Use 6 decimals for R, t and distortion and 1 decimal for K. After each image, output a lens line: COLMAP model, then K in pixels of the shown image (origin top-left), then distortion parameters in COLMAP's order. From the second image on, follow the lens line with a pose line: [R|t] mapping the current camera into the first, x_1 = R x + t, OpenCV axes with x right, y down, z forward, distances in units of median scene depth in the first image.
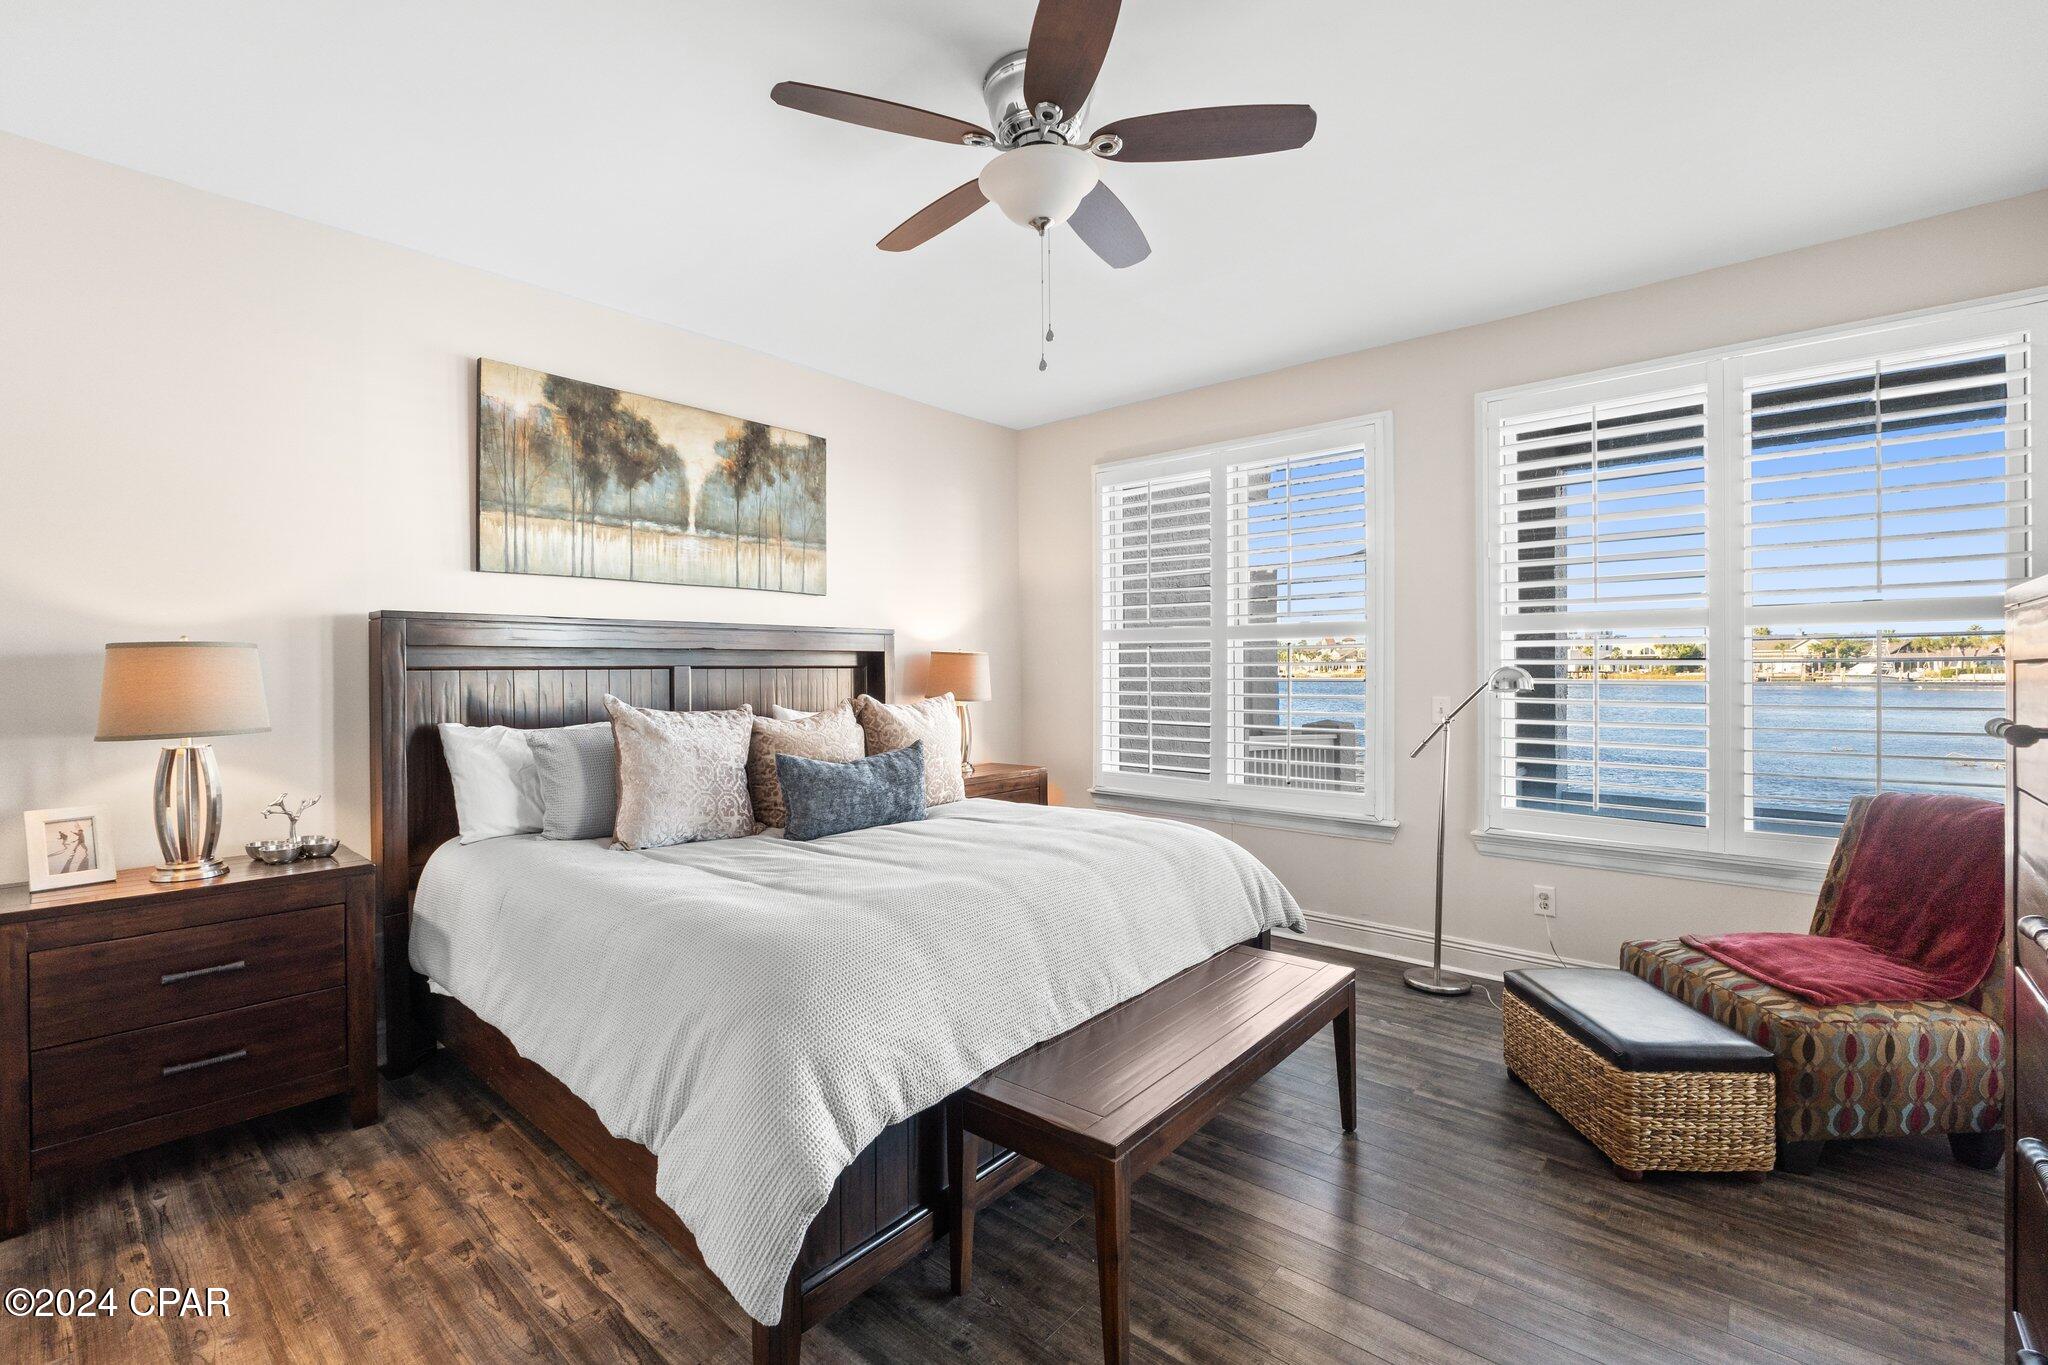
lens RADIAL K [[880.0, 0, 1024.0], [0, 880.0, 682.5], [0, 0, 1]] dist [-0.029996, 0.000045]
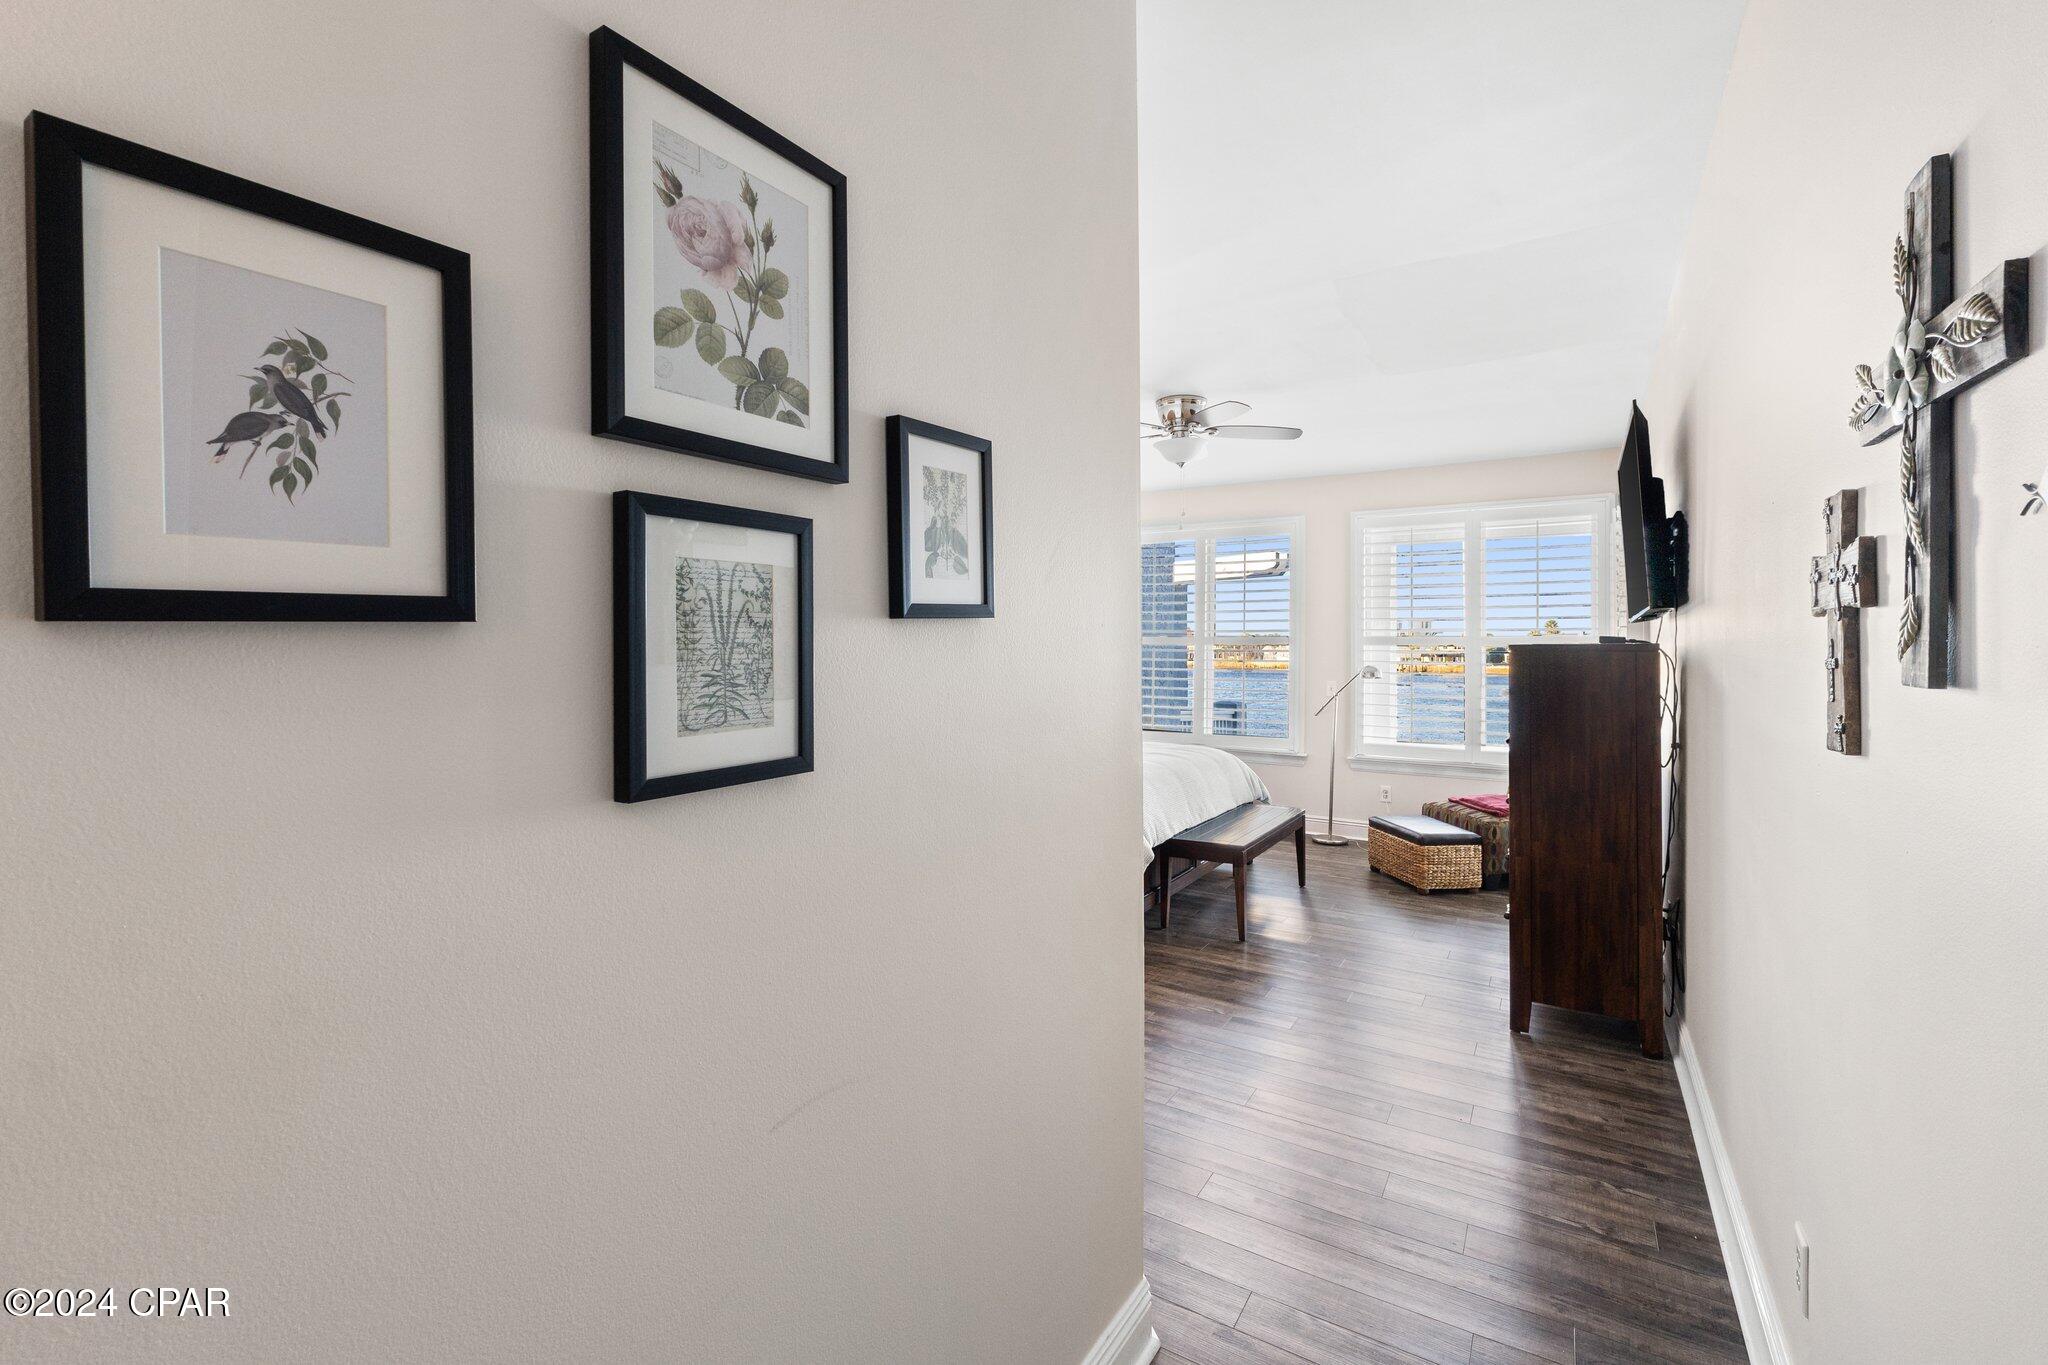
lens RADIAL K [[878.6, 0, 1024.0], [0, 878.6, 682.5], [0, 0, 1]] dist [-0.009154, 0.000114]
pose [[0.987207, 0.013616, 0.158861, -0.722060], [-0.017000, 0.999656, 0.019960, -0.016838], [-0.158535, -0.022406, 0.987099, -1.121063]]
